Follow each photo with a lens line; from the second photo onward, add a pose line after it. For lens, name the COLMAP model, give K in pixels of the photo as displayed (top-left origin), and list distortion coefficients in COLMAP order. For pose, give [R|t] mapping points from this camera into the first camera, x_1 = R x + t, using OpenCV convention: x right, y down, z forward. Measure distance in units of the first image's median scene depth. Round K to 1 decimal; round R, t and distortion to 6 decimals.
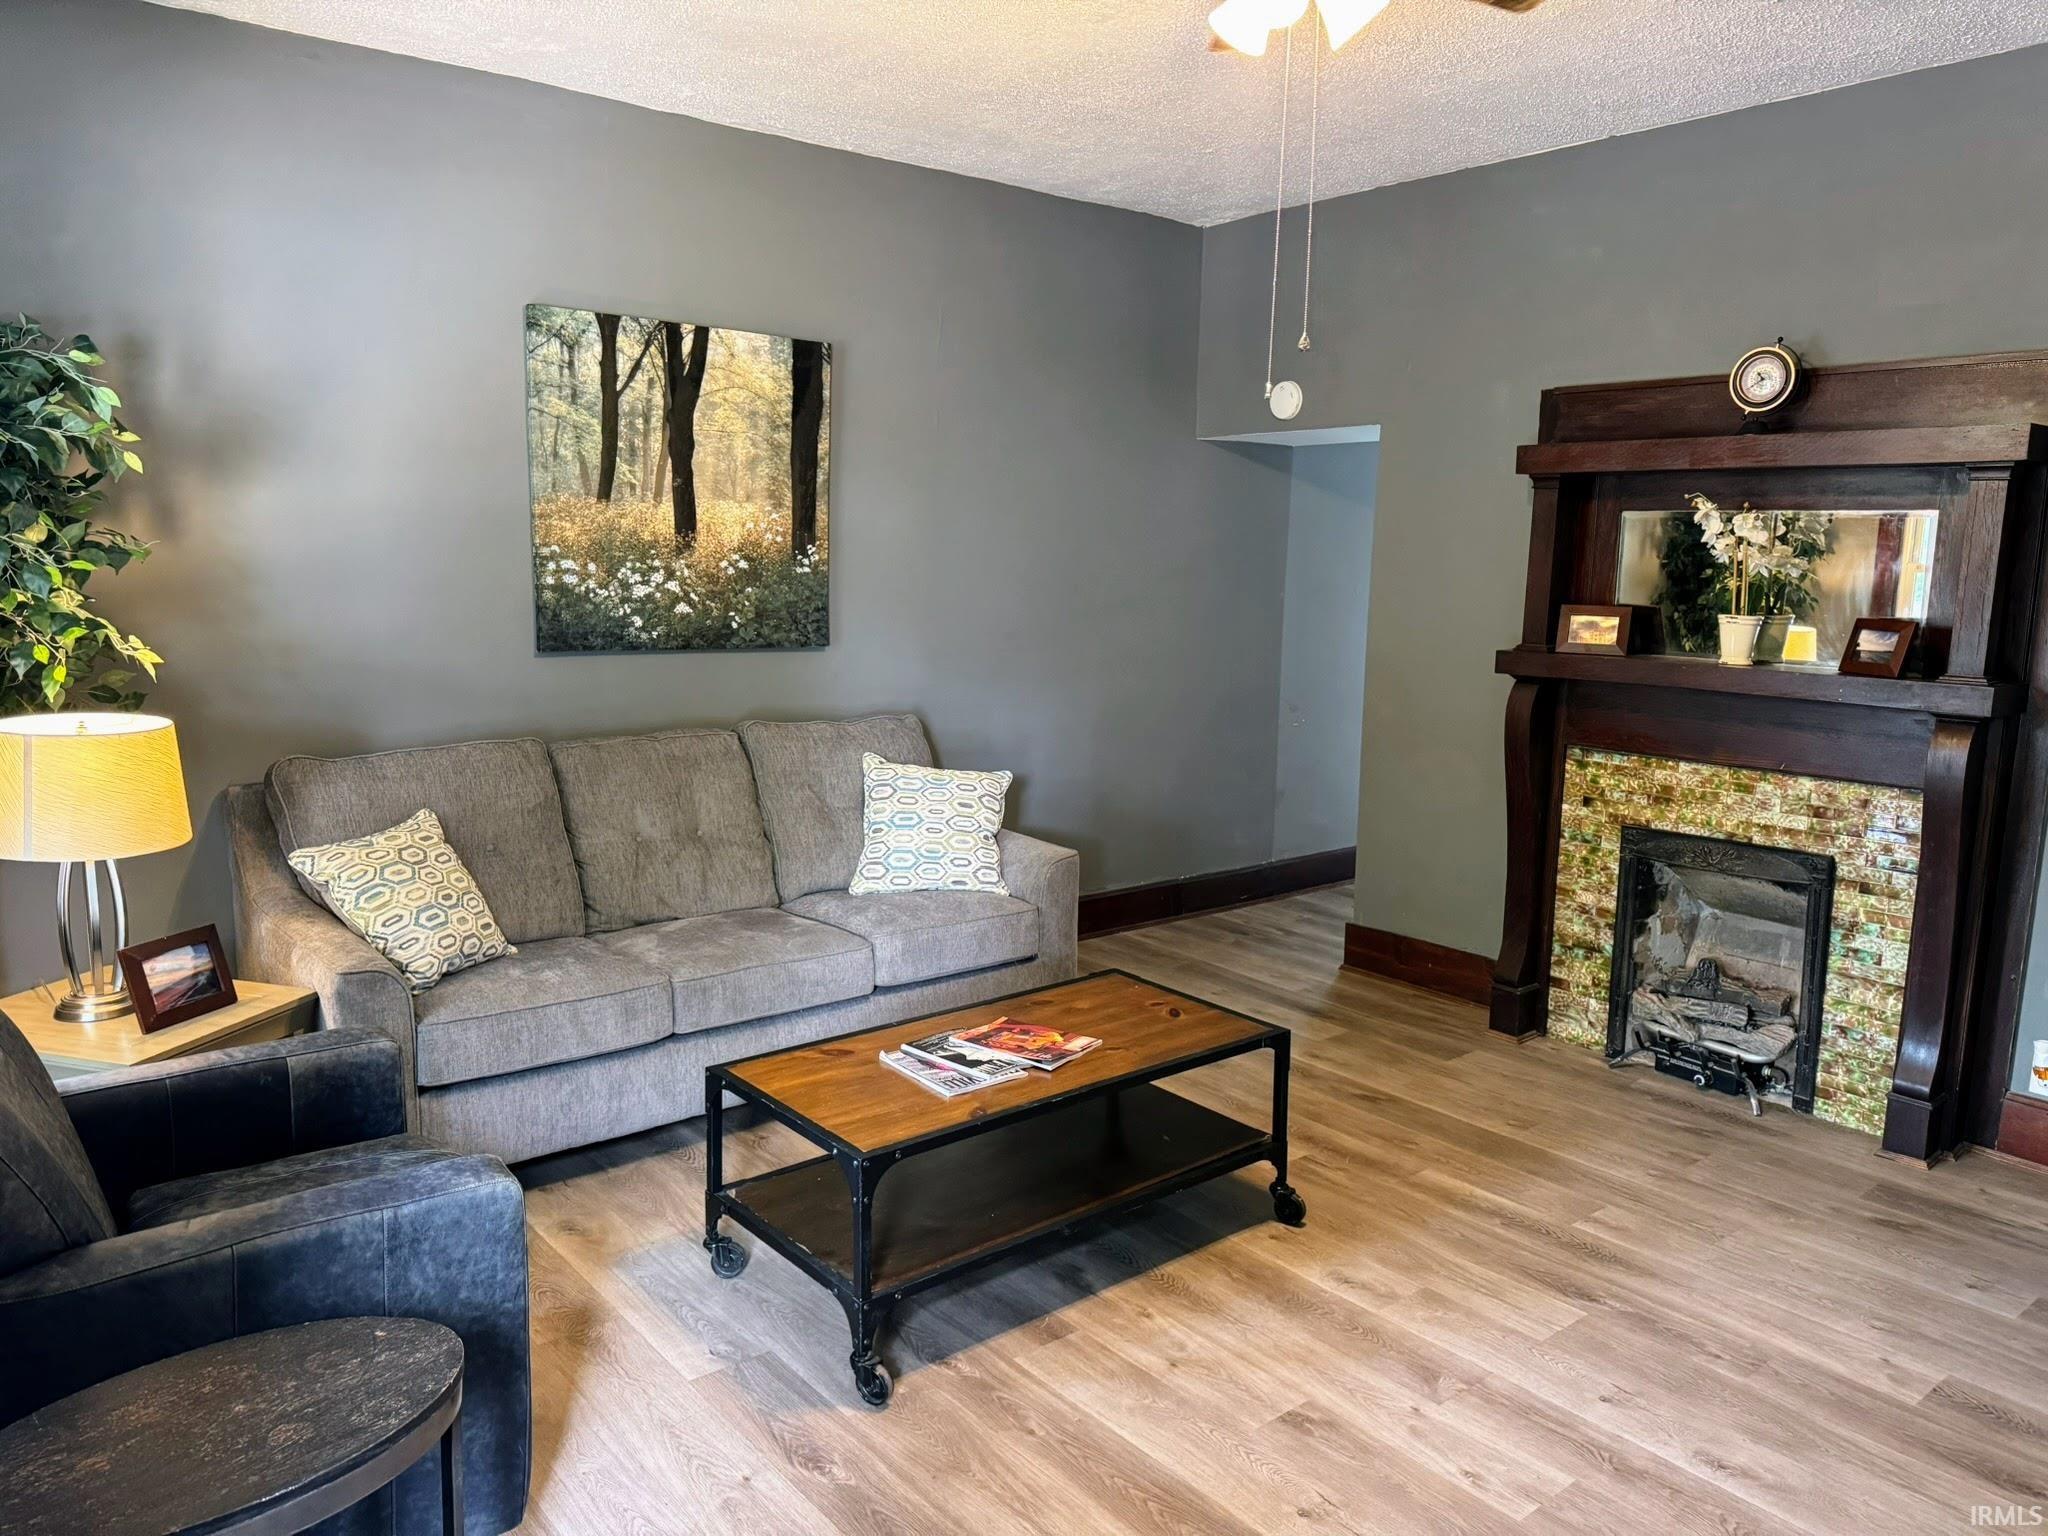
lens RADIAL K [[1446.4, 0, 1027.2], [0, 1446.4, 760.5], [0, 0, 1]] dist [0.061232, -0.035721]
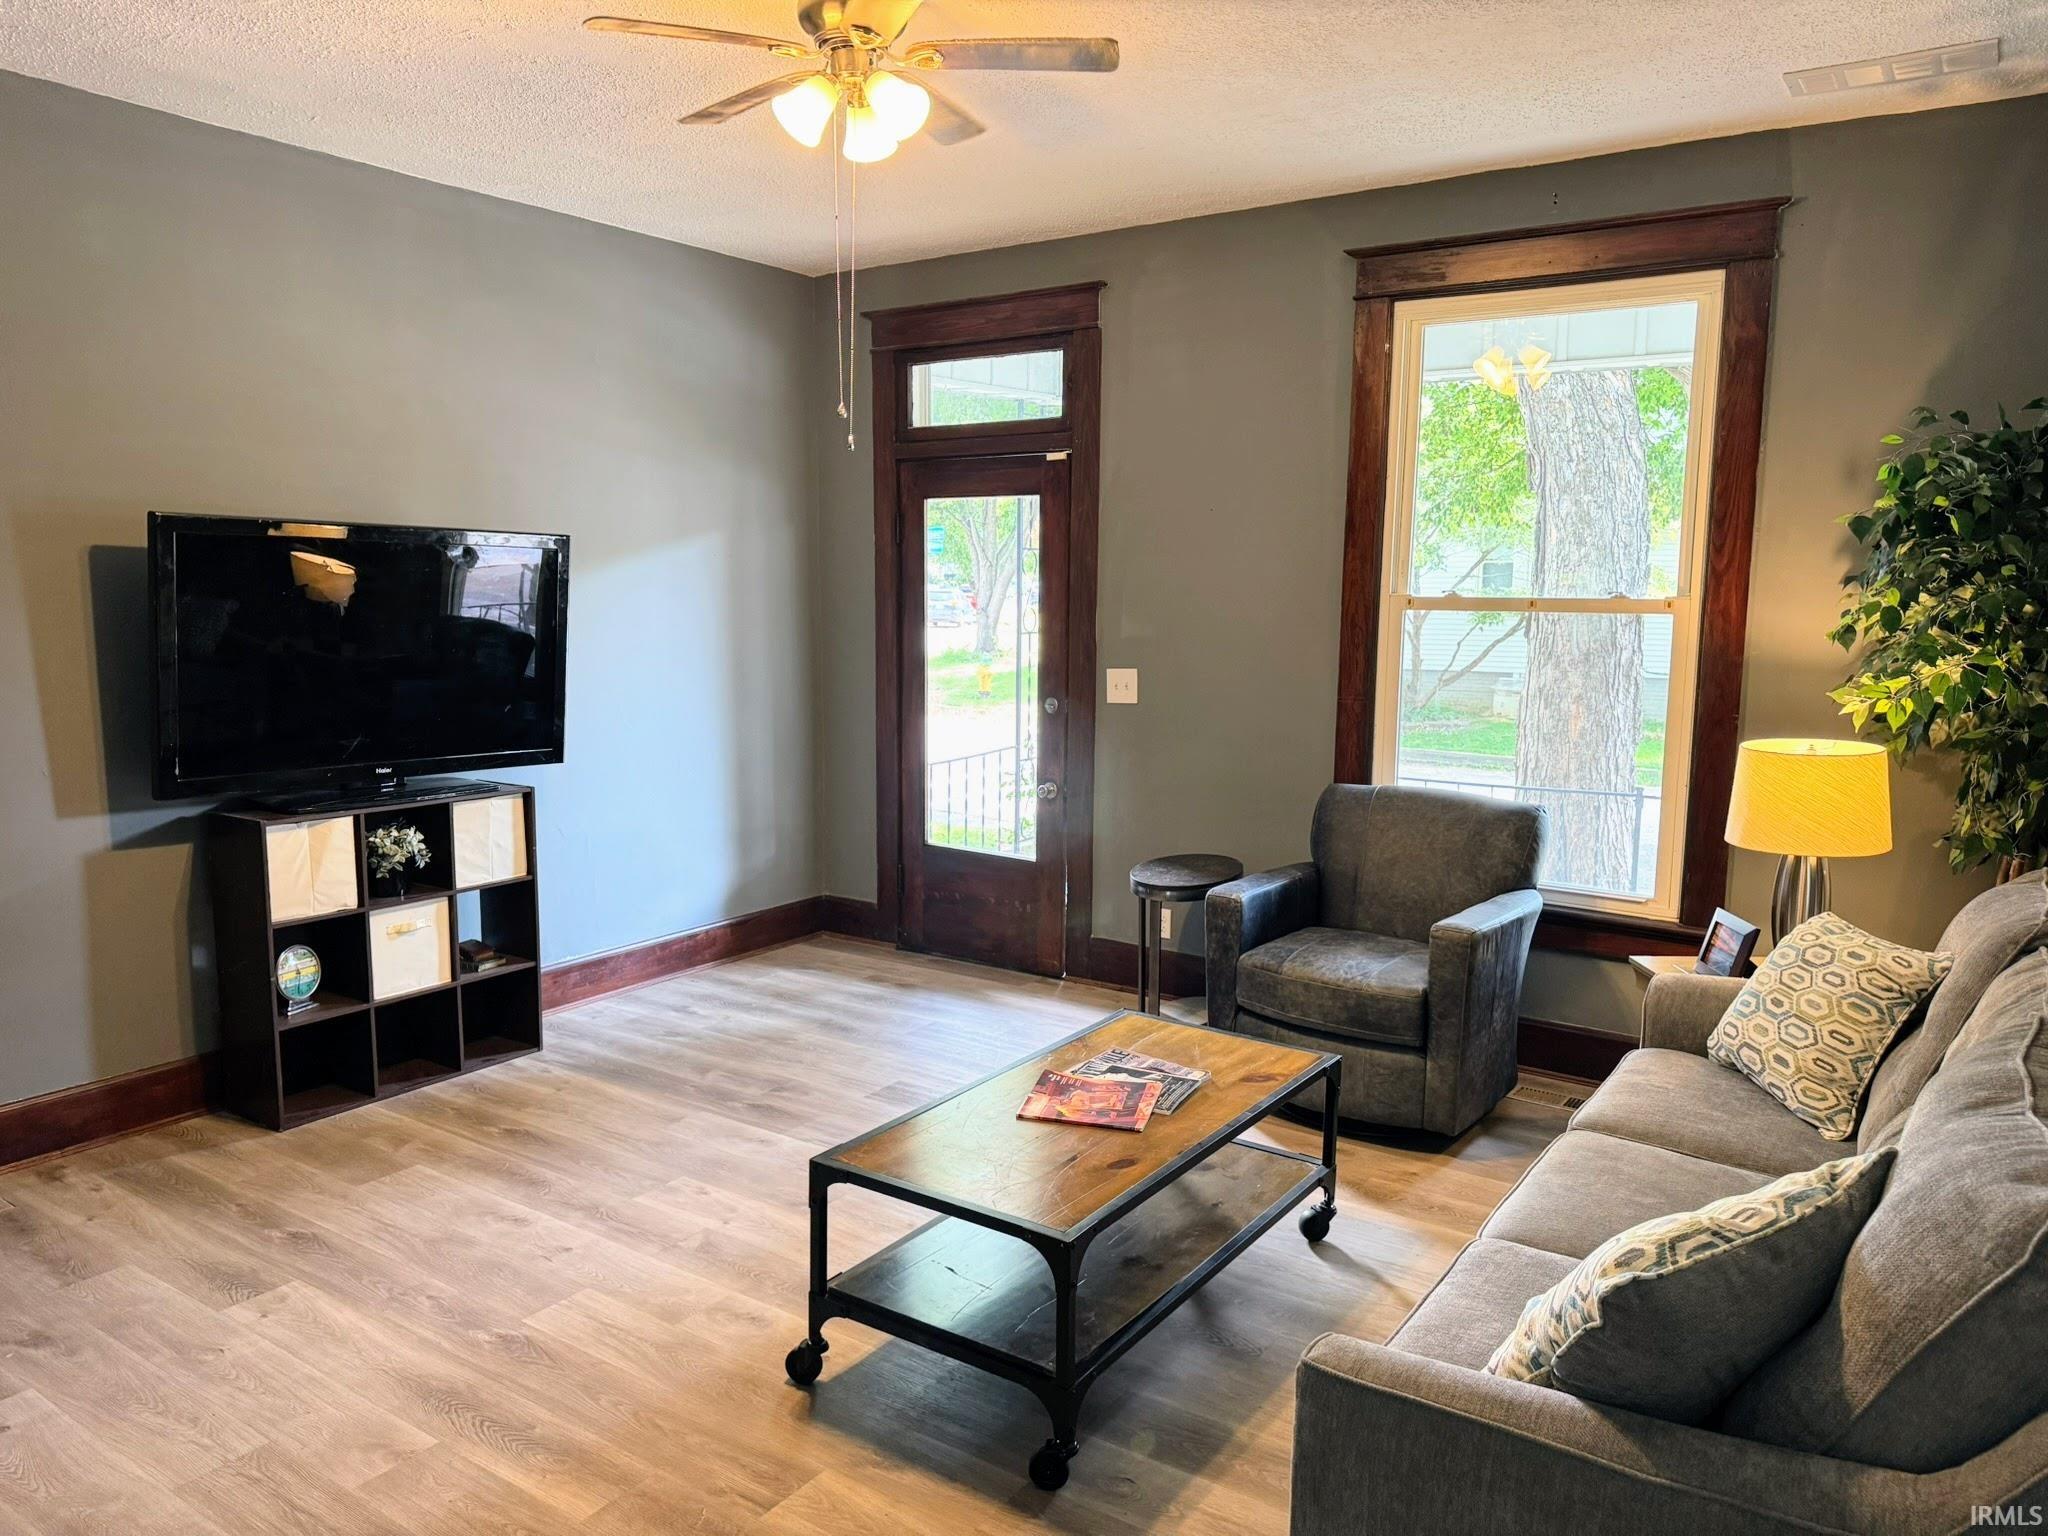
lens RADIAL K [[1446.4, 0, 1028.0], [0, 1446.4, 771.5], [0, 0, 1]] dist [0.061232, -0.035721]
pose [[-0.961070, 0.010968, -0.276088, 0.316311], [-0.069287, 0.957719, 0.279238, -0.293784], [0.267477, 0.287497, -0.919675, 1.894957]]
